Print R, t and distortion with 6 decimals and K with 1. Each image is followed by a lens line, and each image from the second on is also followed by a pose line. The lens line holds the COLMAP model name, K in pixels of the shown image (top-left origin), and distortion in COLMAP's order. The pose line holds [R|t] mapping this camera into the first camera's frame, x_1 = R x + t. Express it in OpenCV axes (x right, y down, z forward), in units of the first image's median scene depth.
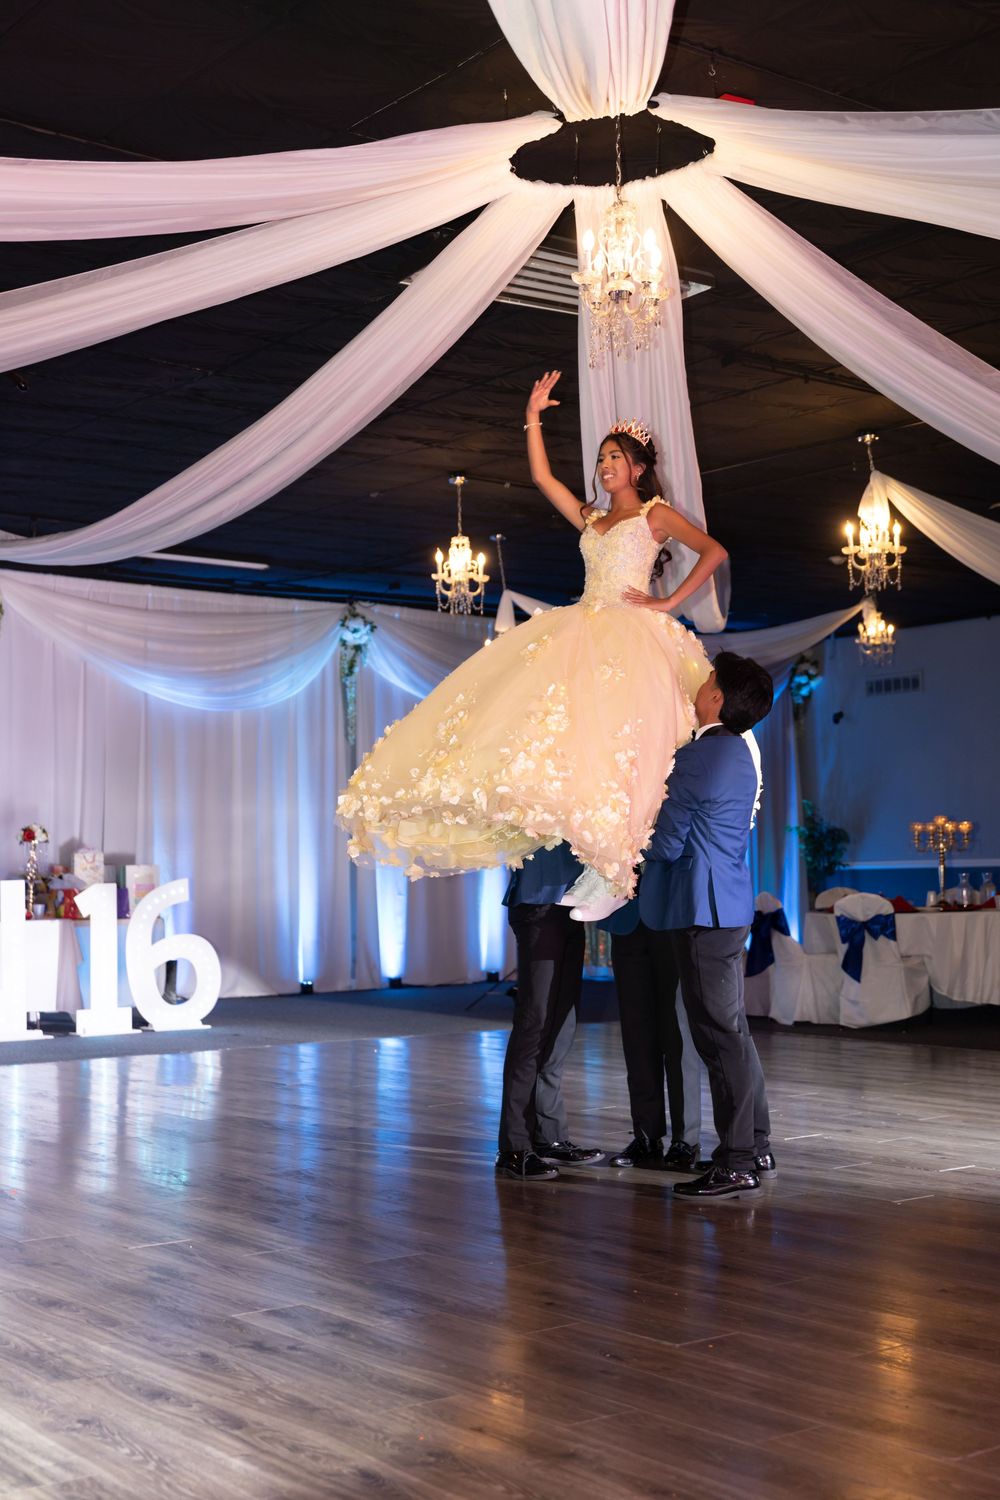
lens RADIAL K [[1893.4, 0, 502.1], [0, 1893.4, 750.6], [0, 0, 1]] dist [-0.001528, 0.000000]
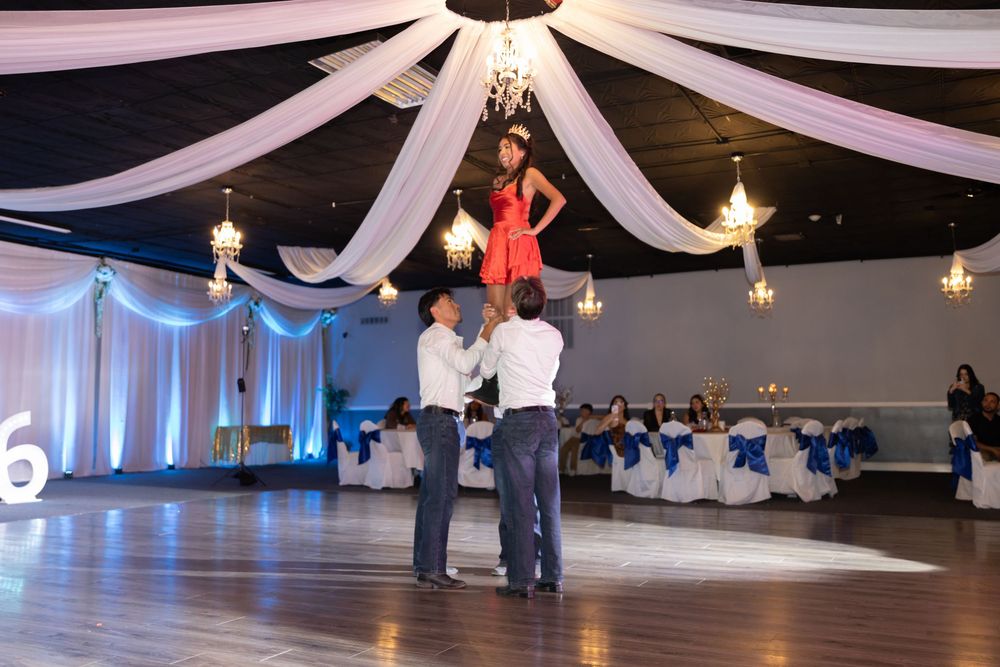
lens RADIAL K [[887.3, 0, 507.4], [0, 887.3, 329.8], [0, 0, 1]] dist [-0.005043, -0.007866]
pose [[0.901925, 0.047476, 0.429274, -0.125264], [-0.034946, 0.998703, -0.037030, 0.010176], [-0.430476, 0.018398, 0.902415, 0.113770]]
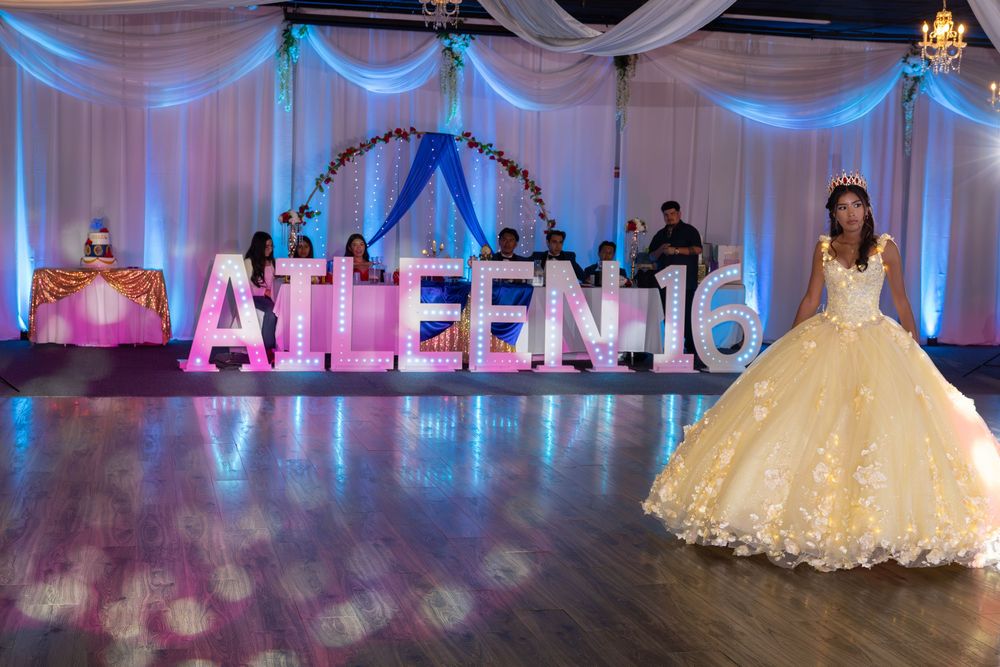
lens RADIAL K [[1439.6, 0, 498.2], [0, 1439.6, 328.5], [0, 0, 1]] dist [0.004900, 0.000000]
pose [[0.910369, 0.073352, -0.407245, 0.102620], [-0.014081, 0.989085, 0.146674, -0.036519], [0.413558, -0.127792, 0.901465, -0.015898]]
